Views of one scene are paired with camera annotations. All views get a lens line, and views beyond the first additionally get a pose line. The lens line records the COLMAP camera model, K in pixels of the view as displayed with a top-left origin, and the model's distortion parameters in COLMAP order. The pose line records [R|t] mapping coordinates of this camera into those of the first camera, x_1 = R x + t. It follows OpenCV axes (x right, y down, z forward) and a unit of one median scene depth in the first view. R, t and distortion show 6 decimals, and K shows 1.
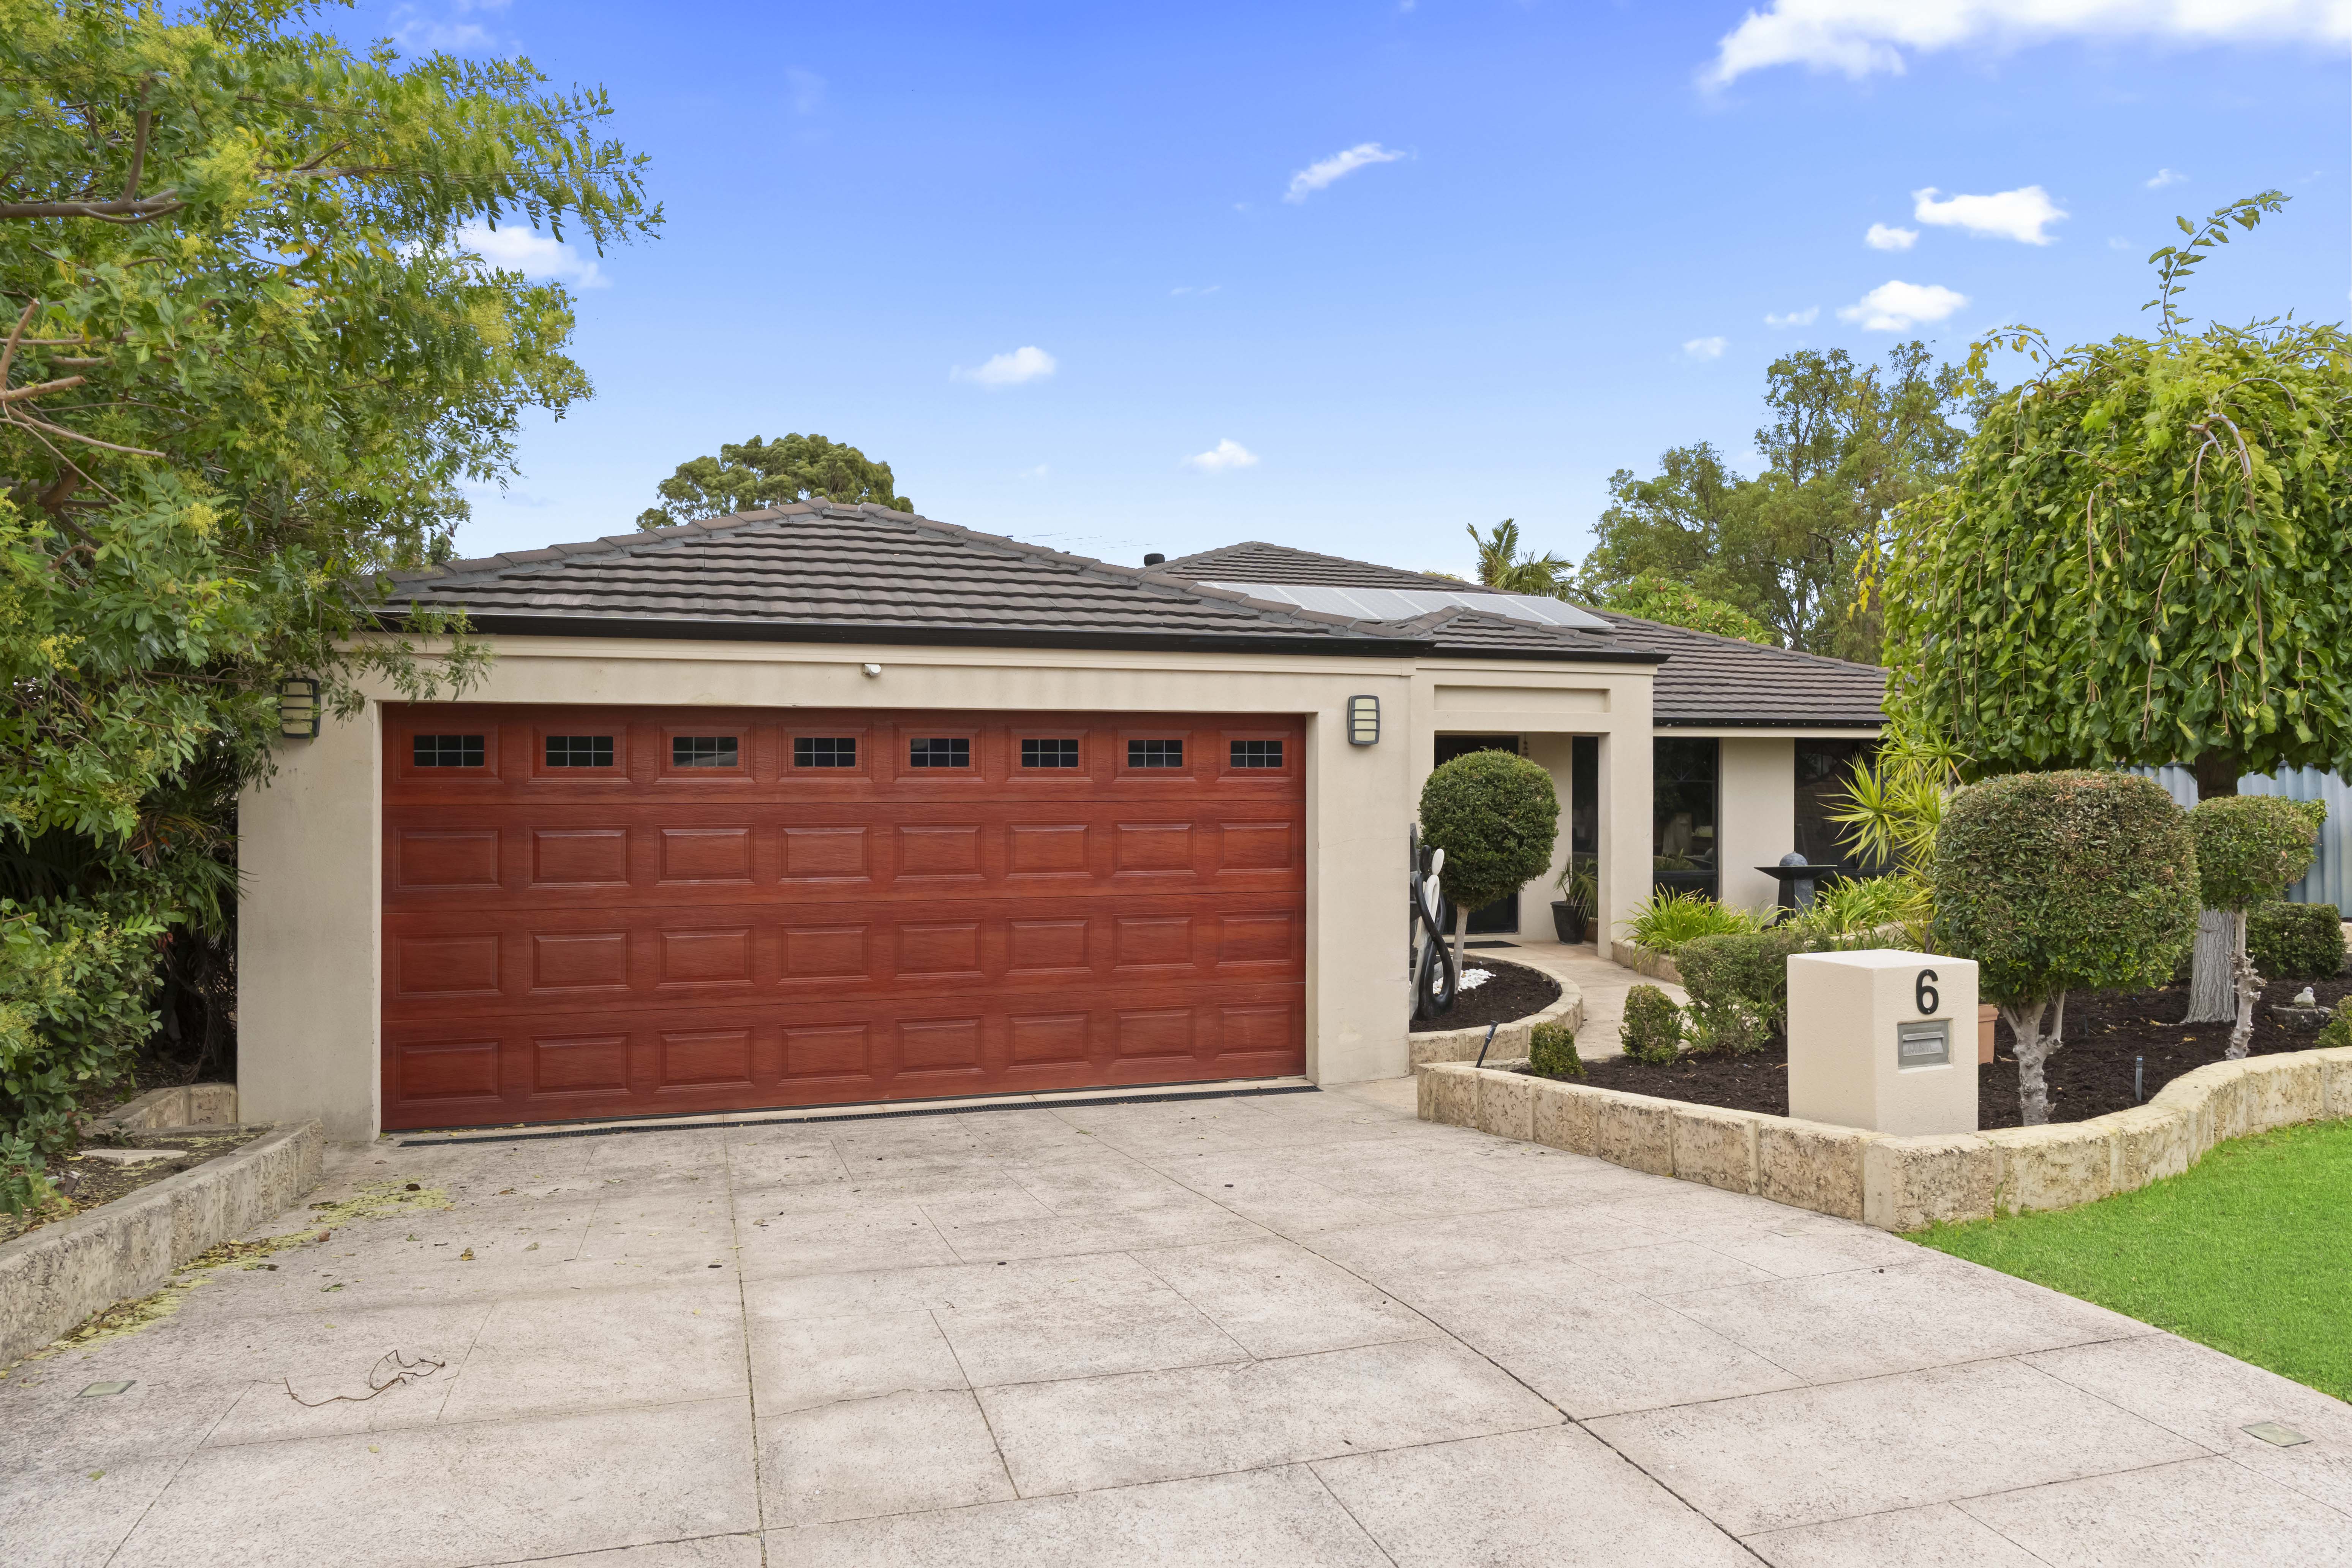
lens RADIAL K [[1490.5, 0, 1172.7], [0, 1490.5, 703.5], [0, 0, 1]] dist [-0.003326, -0.001358]
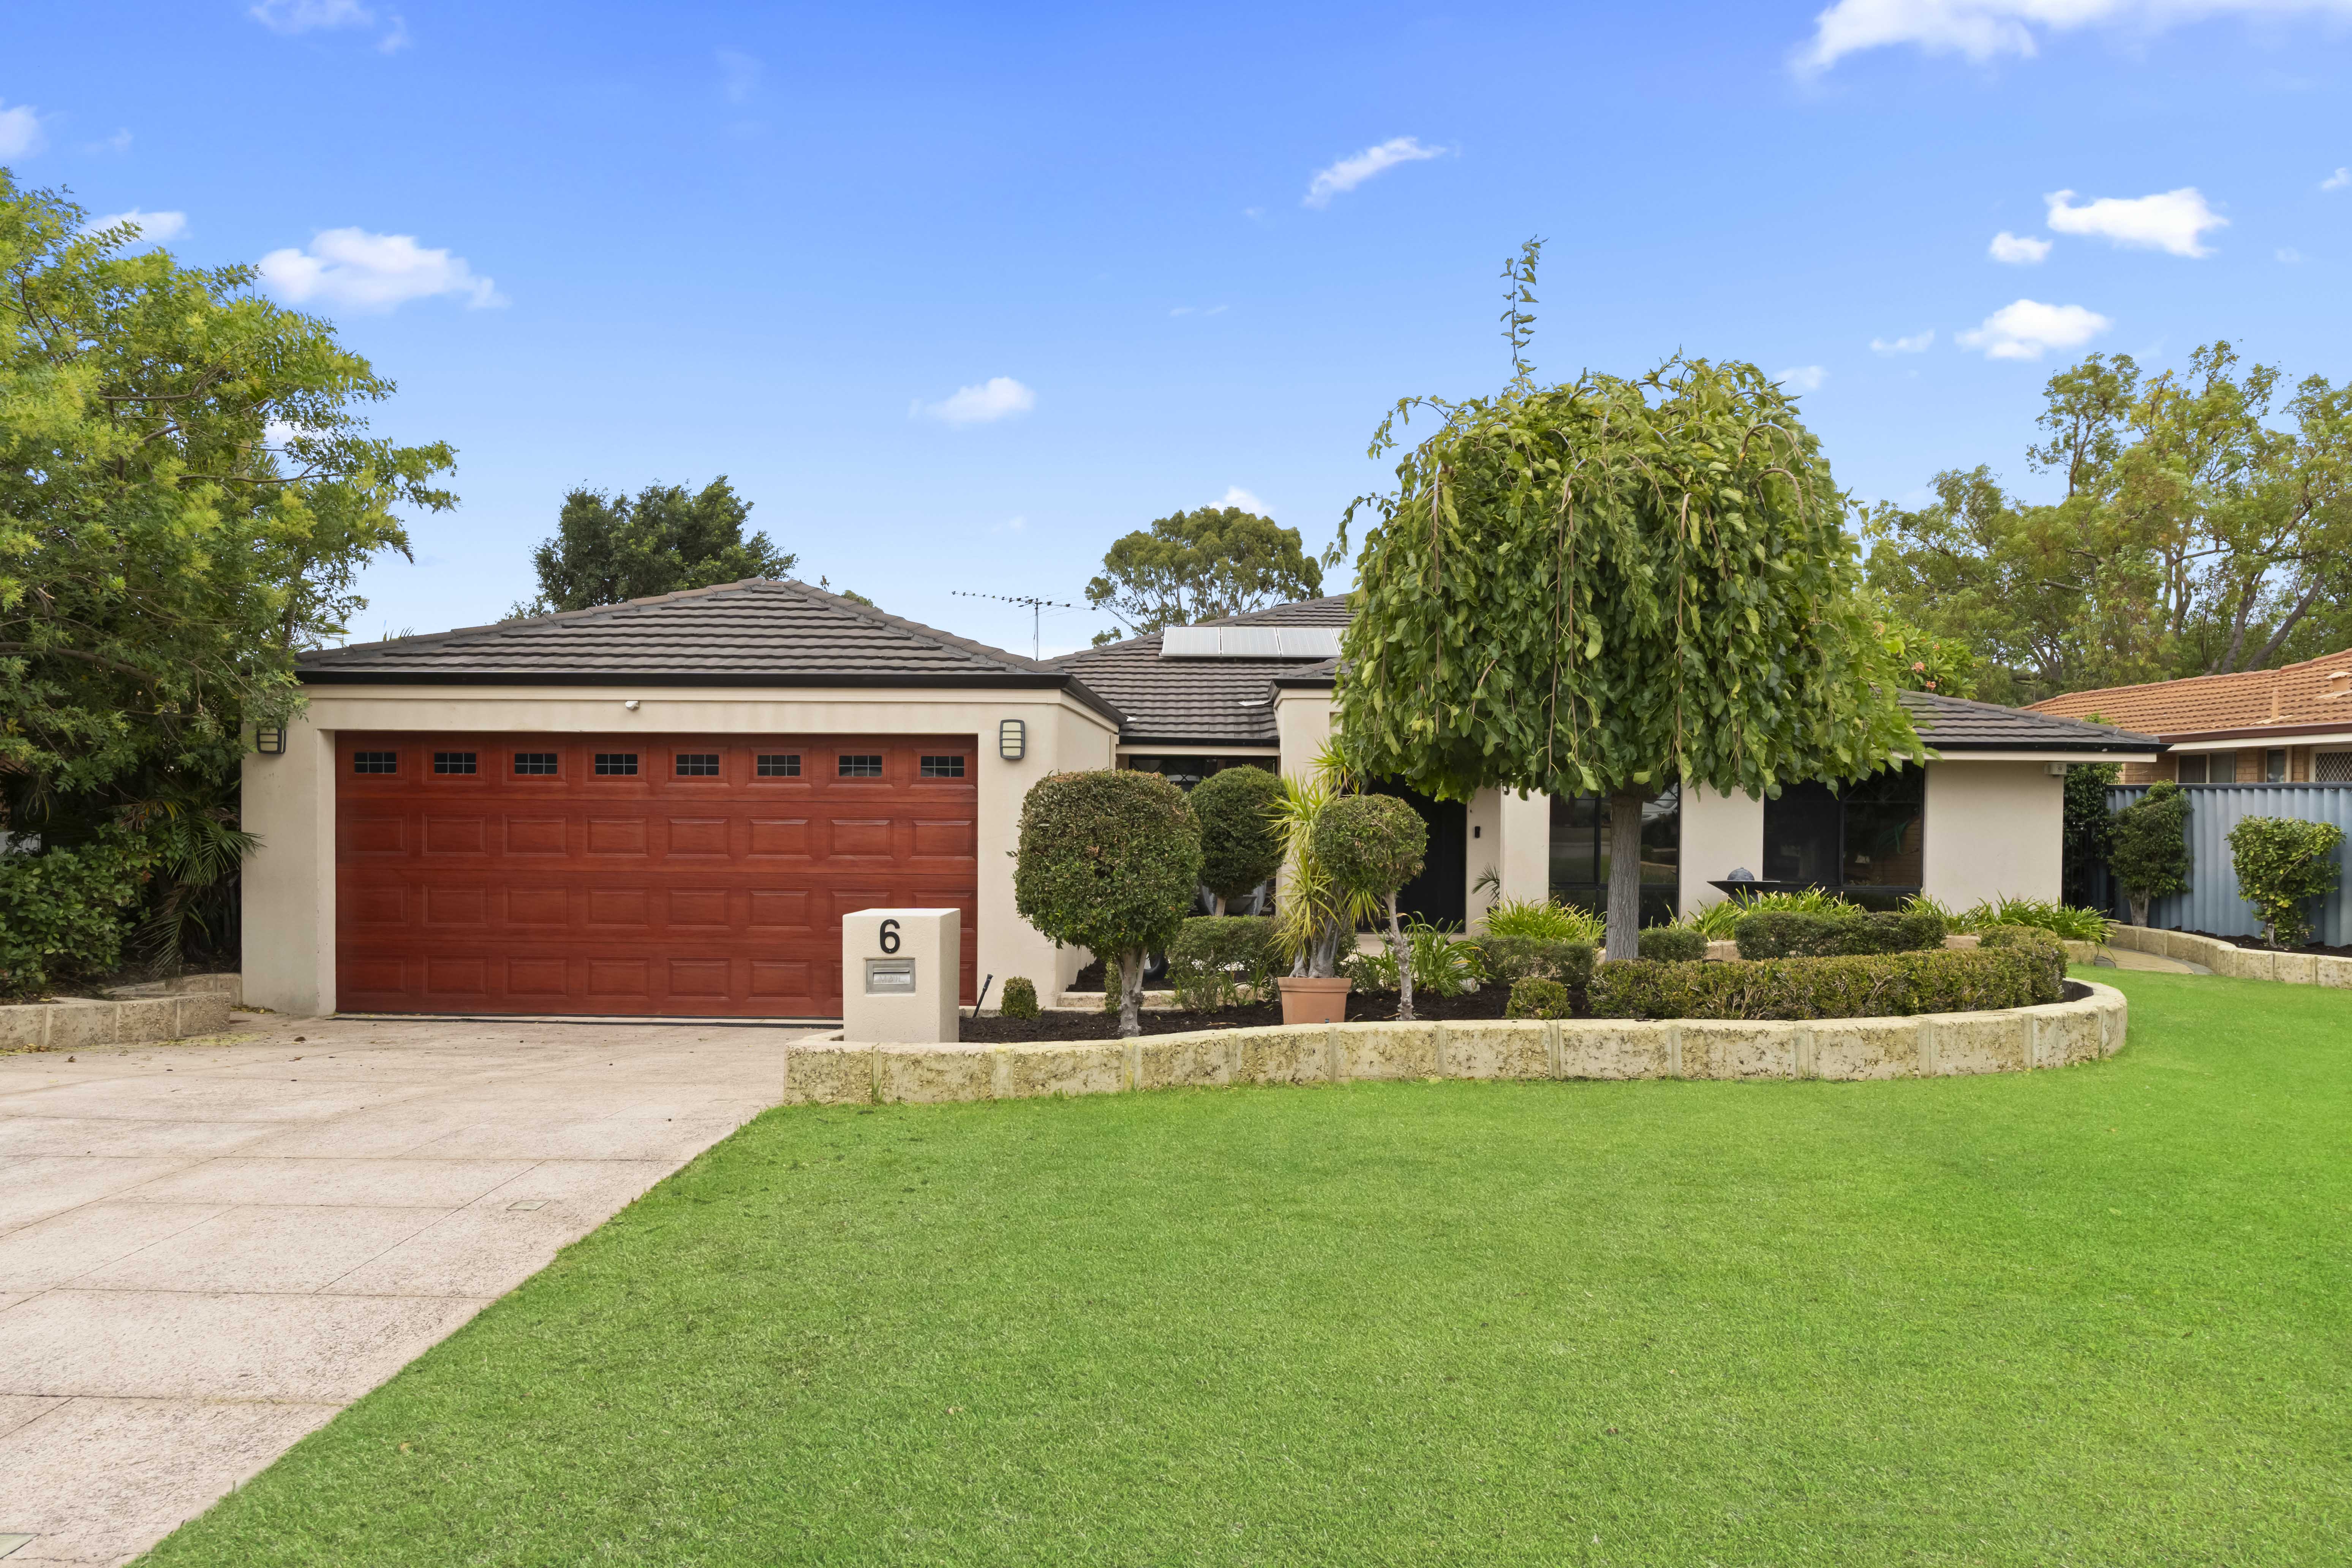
lens RADIAL K [[1318.9, 0, 1173.2], [0, 1318.9, 768.3], [0, 0, 1]] dist [-0.001489, -0.000181]
pose [[0.950331, 0.000002, -0.311241, 0.624483], [0.007239, 0.999729, 0.022110, 0.012551], [0.311156, -0.023265, 0.950074, -0.011283]]
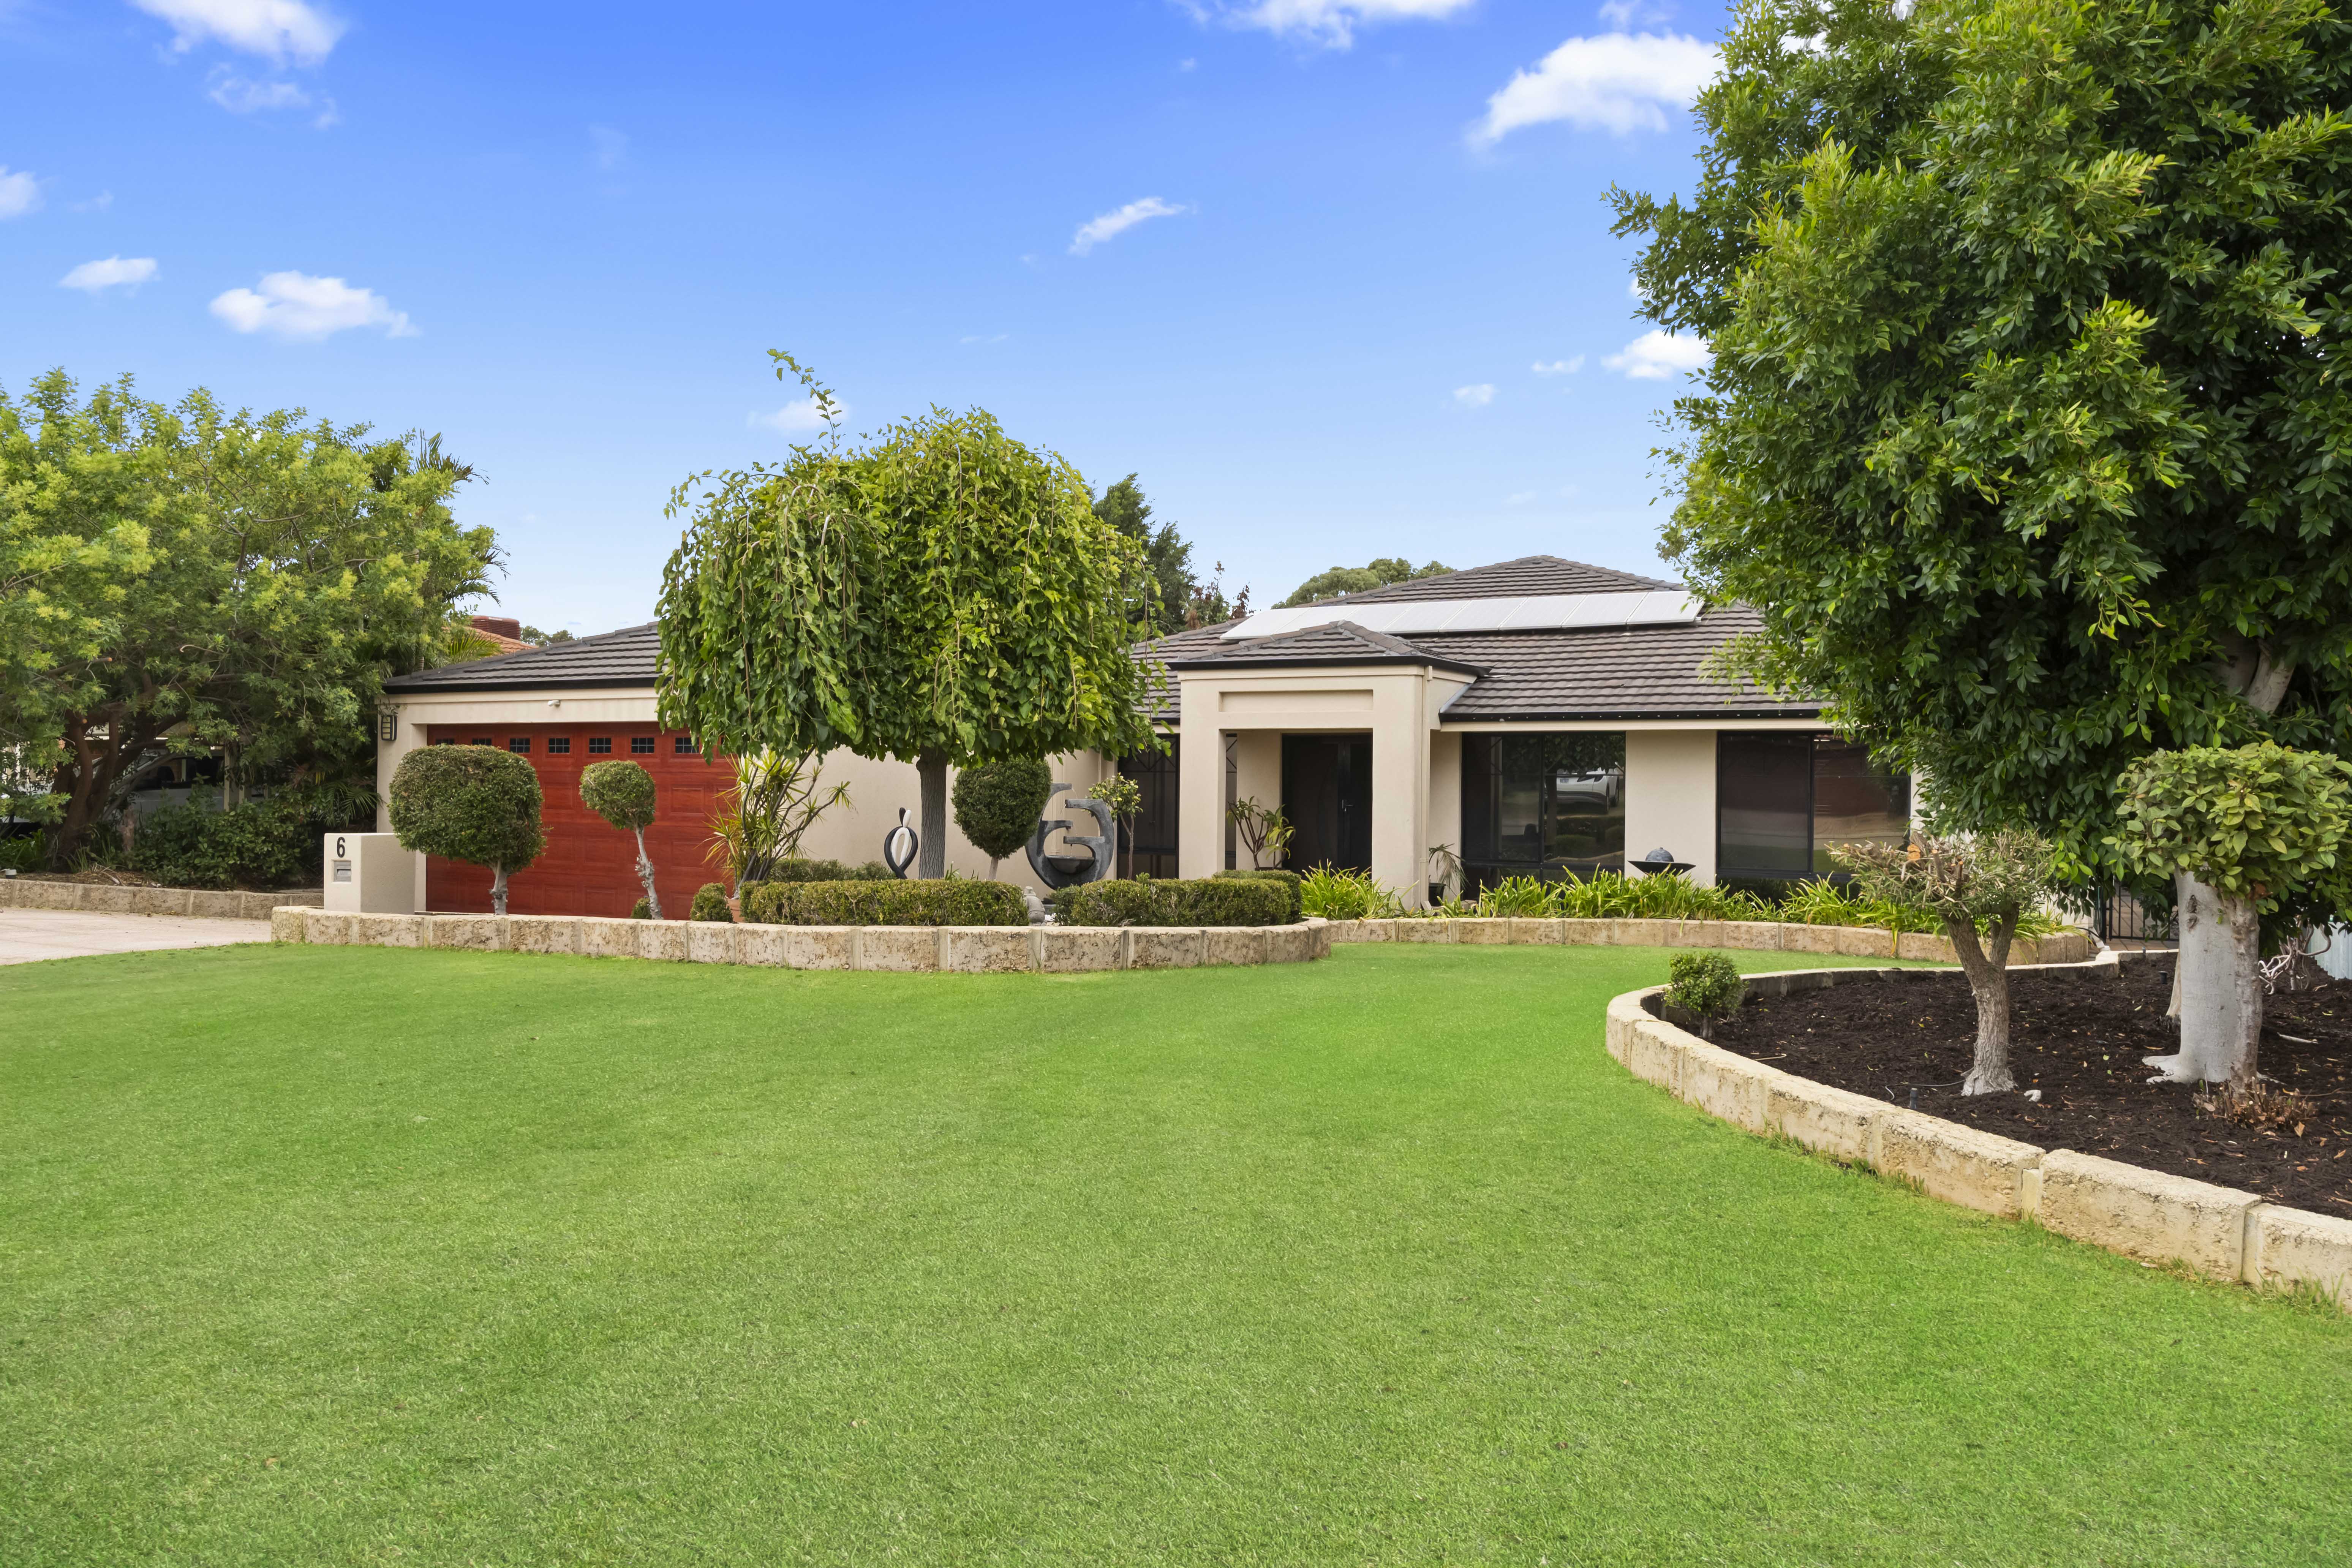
lens RADIAL K [[1426.6, 0, 1176.0], [0, 1426.6, 784.0], [0, 0, 1]] dist [-0.006165, -0.001683]
pose [[0.730959, 0.010235, -0.682345, 1.576063], [0.022128, 0.999006, 0.038690, 0.028634], [0.682063, -0.043379, 0.730006, 0.188169]]
